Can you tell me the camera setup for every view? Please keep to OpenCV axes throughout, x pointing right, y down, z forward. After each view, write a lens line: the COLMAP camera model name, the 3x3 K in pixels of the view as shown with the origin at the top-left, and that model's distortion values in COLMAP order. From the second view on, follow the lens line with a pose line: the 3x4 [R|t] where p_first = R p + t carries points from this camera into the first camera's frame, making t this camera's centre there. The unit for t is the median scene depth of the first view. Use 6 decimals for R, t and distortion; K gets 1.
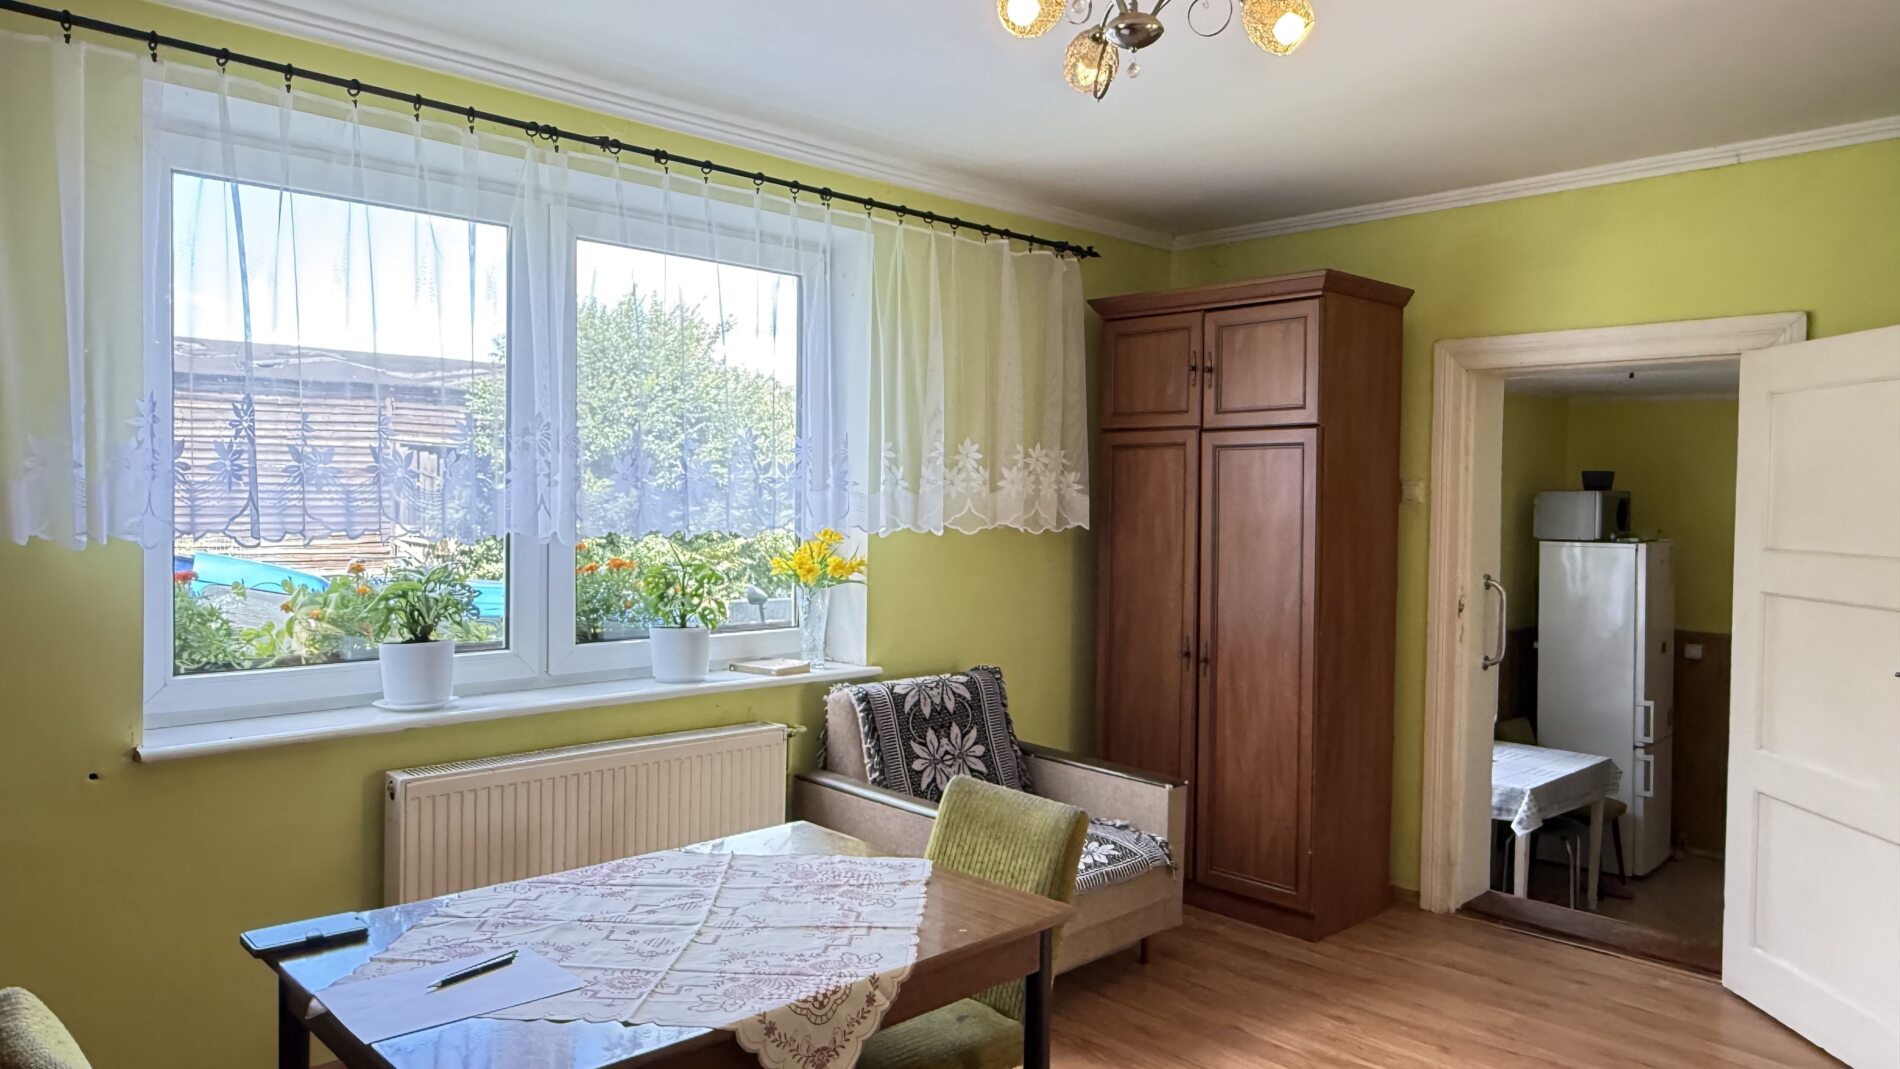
lens RADIAL K [[1218.3, 0, 946.0], [0, 1218.3, 524.0], [0, 0, 1]] dist [-0.002918, -0.001470]
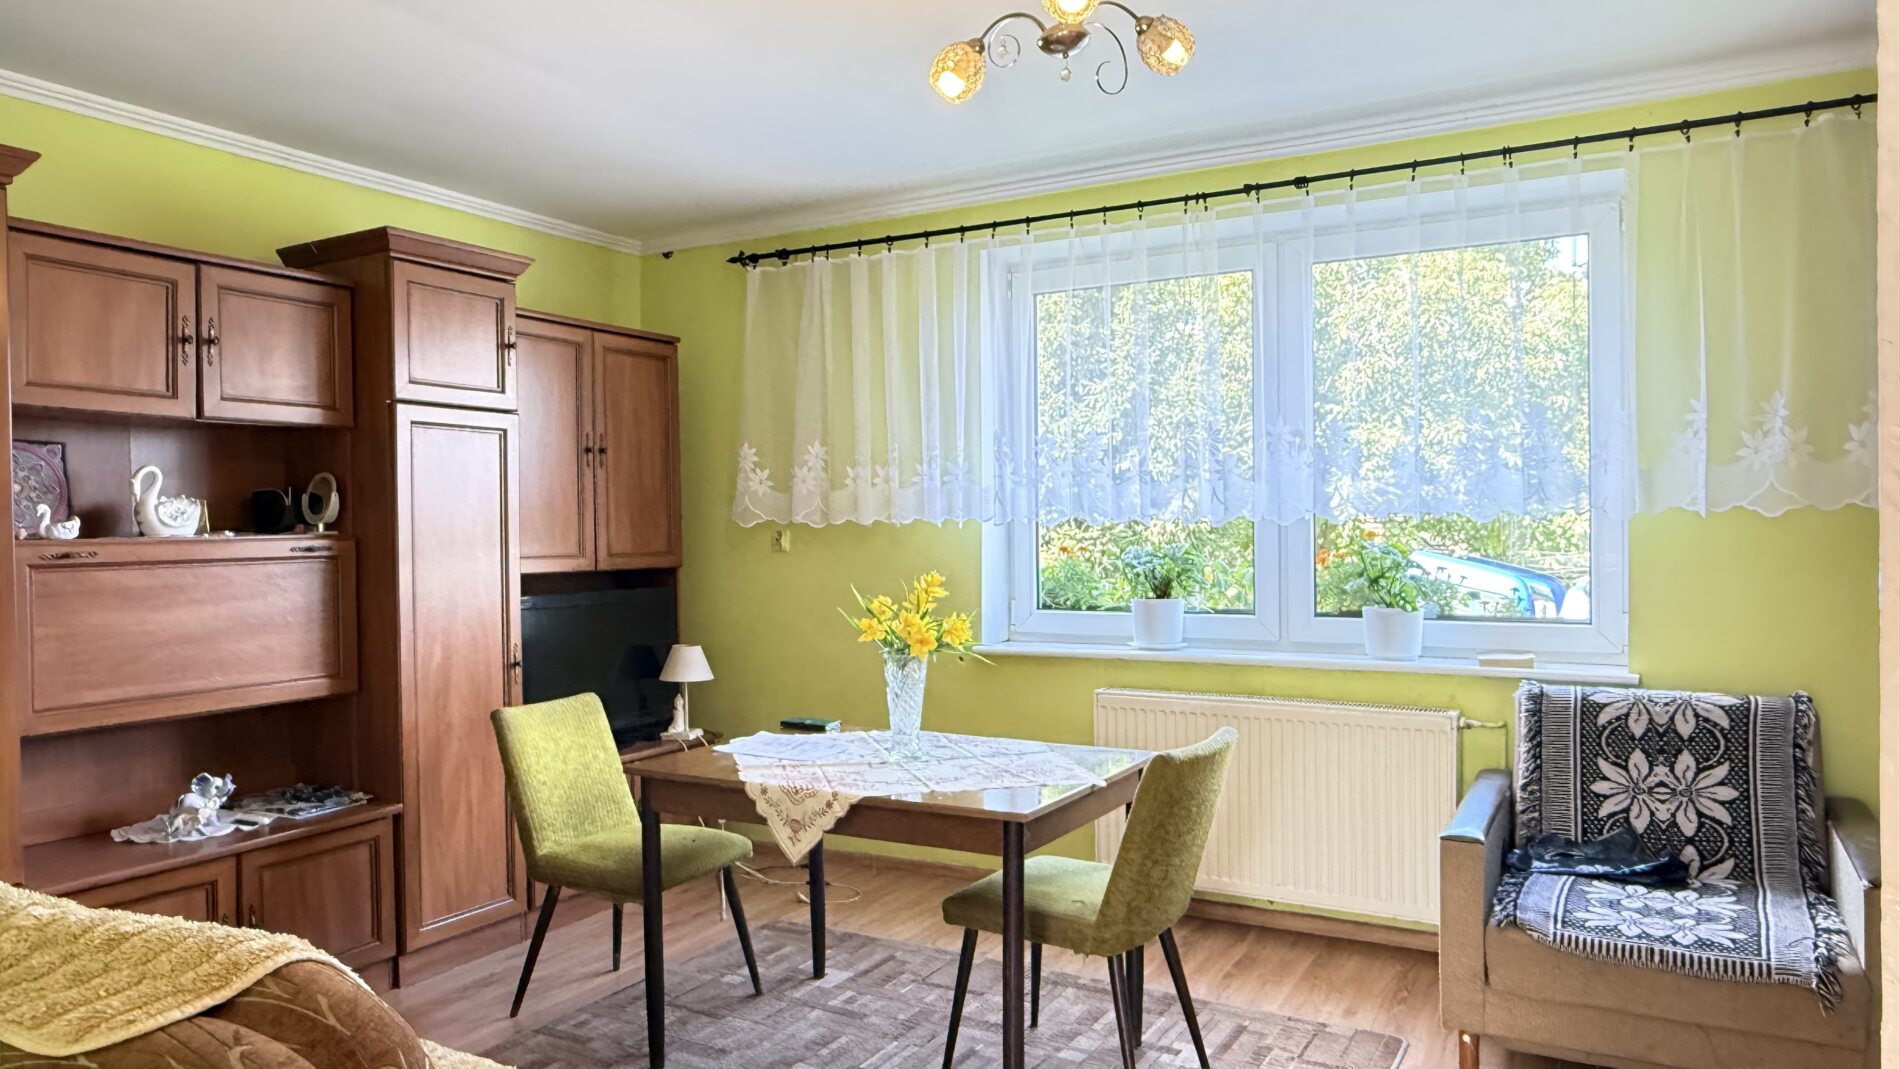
lens RADIAL K [[1218.3, 0, 957.0], [0, 1218.3, 538.1], [0, 0, 1]] dist [-0.002918, -0.001470]
pose [[0.297578, -0.003888, -0.954689, 0.638411], [-0.001988, 0.999987, -0.004692, 0.028473], [0.954695, 0.003294, 0.297567, 0.310032]]
